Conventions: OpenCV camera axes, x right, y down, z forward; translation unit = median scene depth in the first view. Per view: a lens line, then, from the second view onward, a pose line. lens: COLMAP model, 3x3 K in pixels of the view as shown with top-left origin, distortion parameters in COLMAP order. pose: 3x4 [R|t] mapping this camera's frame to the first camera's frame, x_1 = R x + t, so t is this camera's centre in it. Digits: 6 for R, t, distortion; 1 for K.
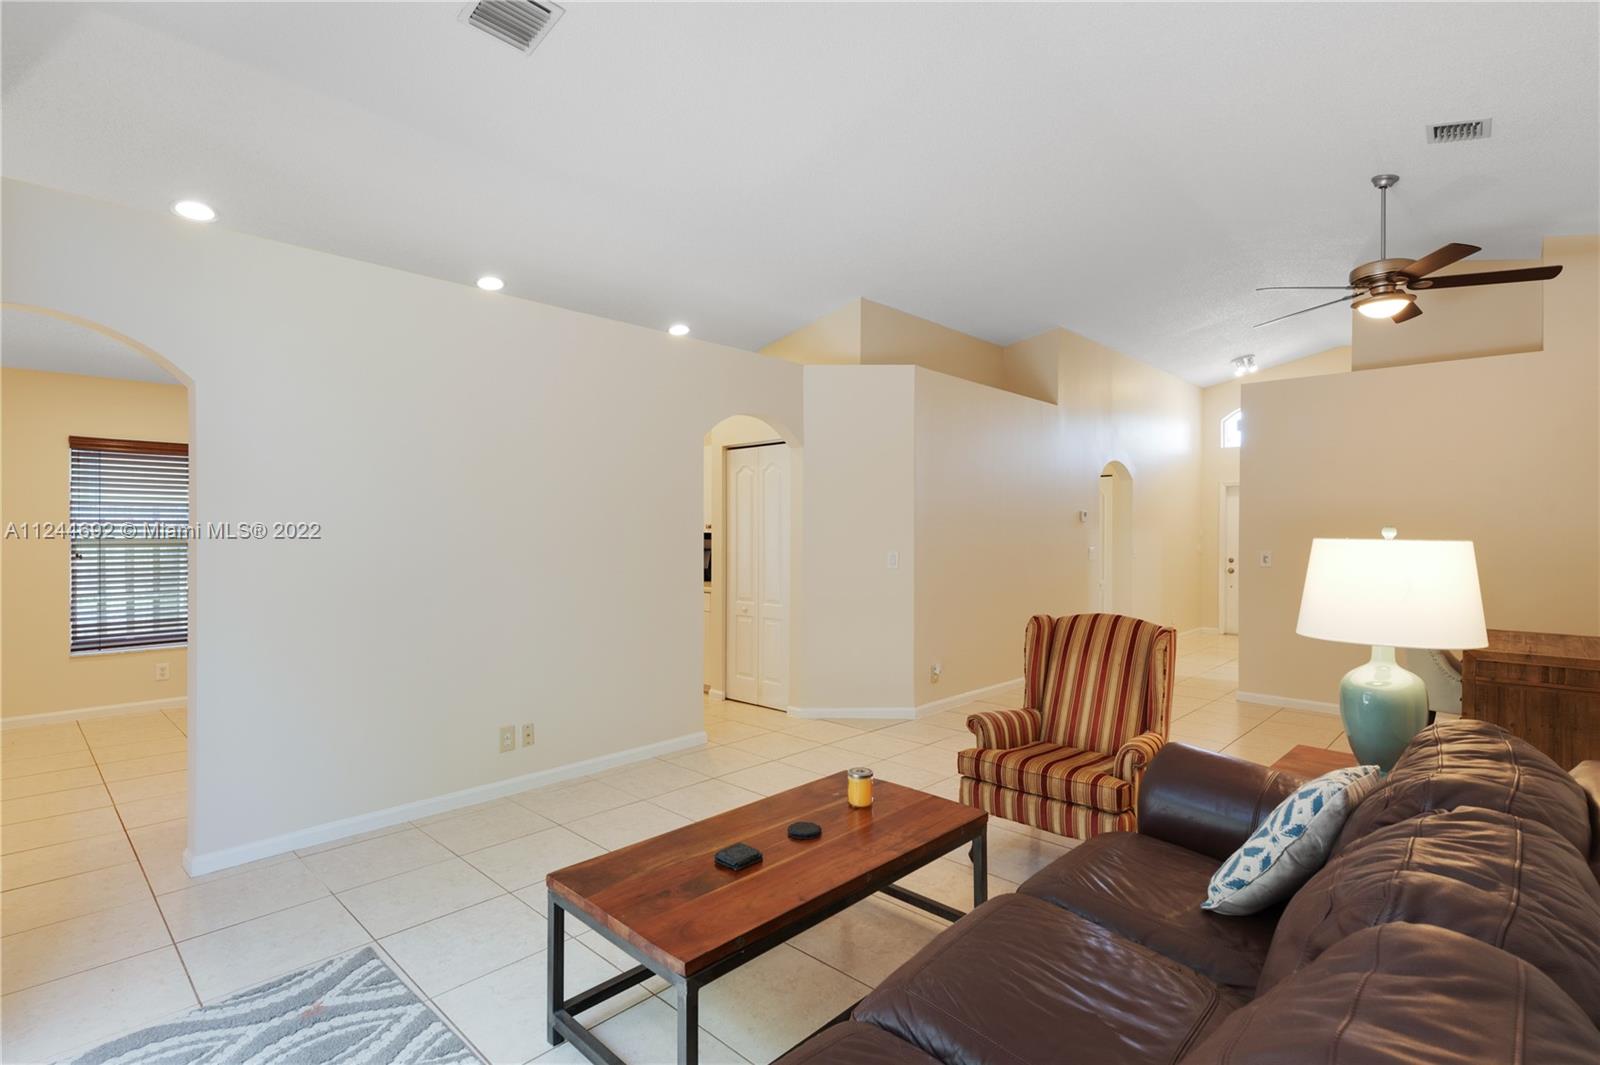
lens RADIAL K [[756.0, 0, 800.4], [0, 756.0, 533.9], [0, 0, 1]] dist [0.019460, -0.003304]
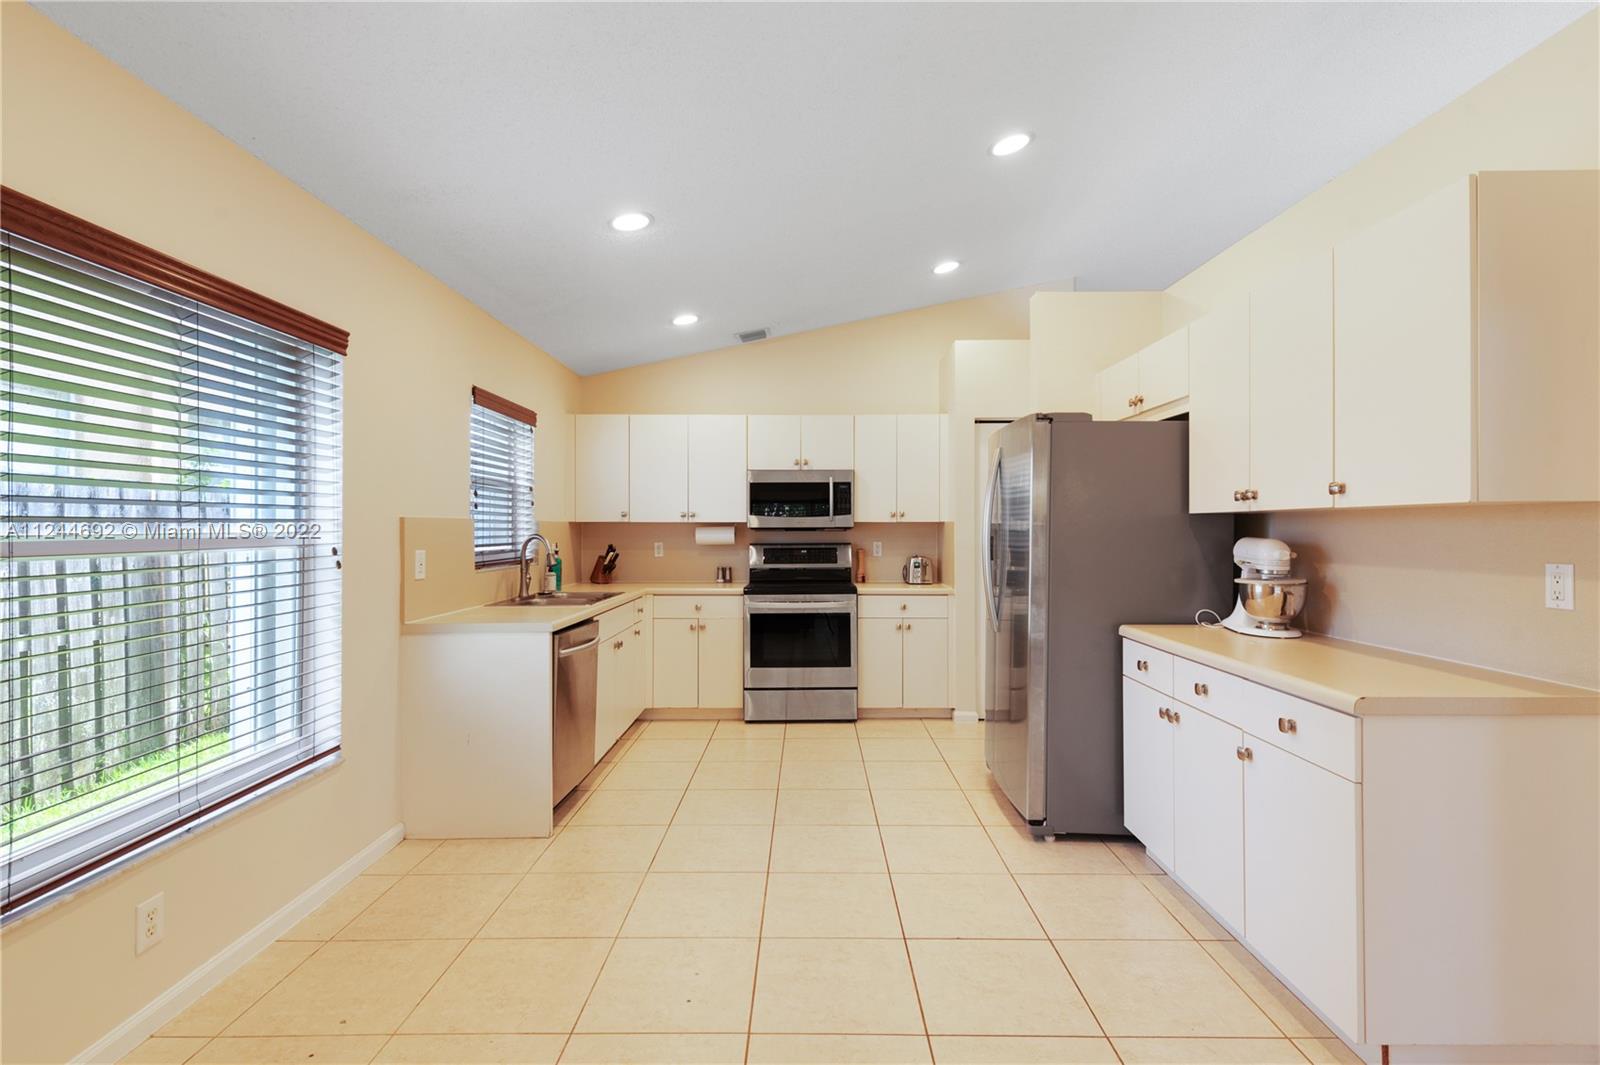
lens RADIAL K [[756.0, 0, 805.1], [0, 756.0, 528.2], [0, 0, 1]] dist [0.019460, -0.003304]
pose [[0.736643, -0.008886, 0.676224, -0.850677], [0.009612, 0.999950, 0.002669, 0.001667], [-0.676214, 0.004533, 0.736692, 0.539890]]
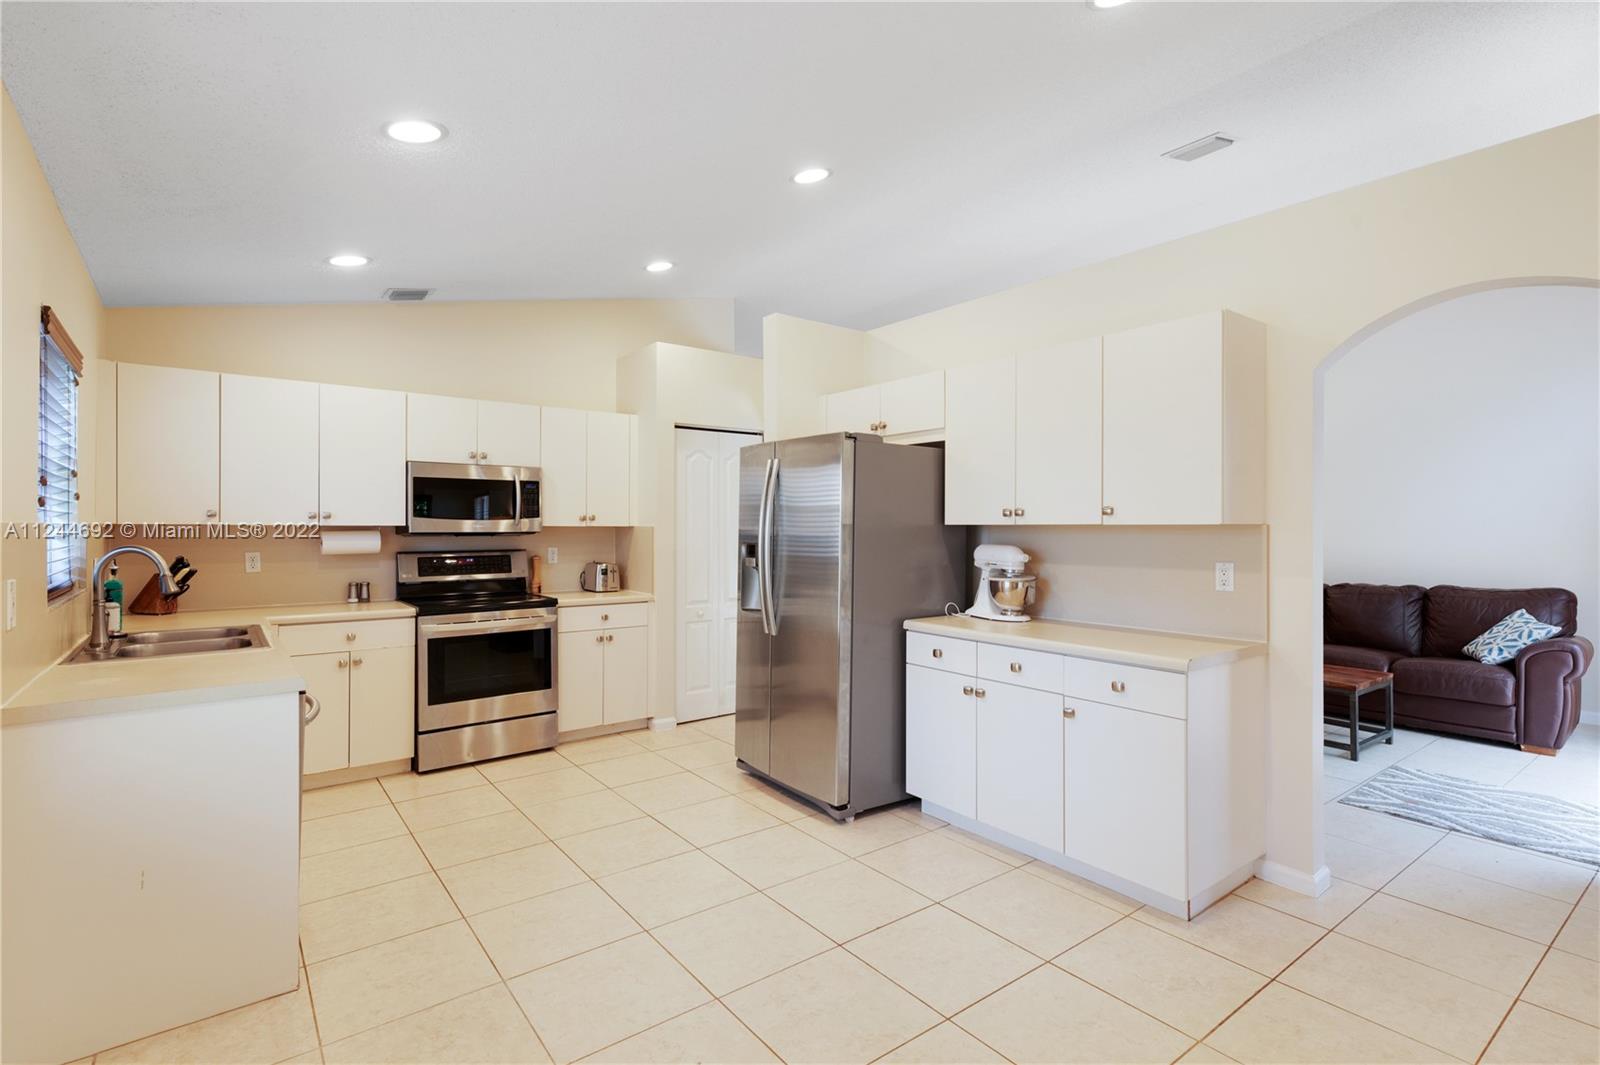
lens RADIAL K [[756.0, 0, 804.1], [0, 756.0, 527.1], [0, 0, 1]] dist [0.019460, -0.003304]
pose [[0.170670, -0.008069, 0.985295, -0.948258], [0.001697, 0.999967, 0.007895, -0.007842], [-0.985327, 0.000325, 0.170678, 0.756393]]
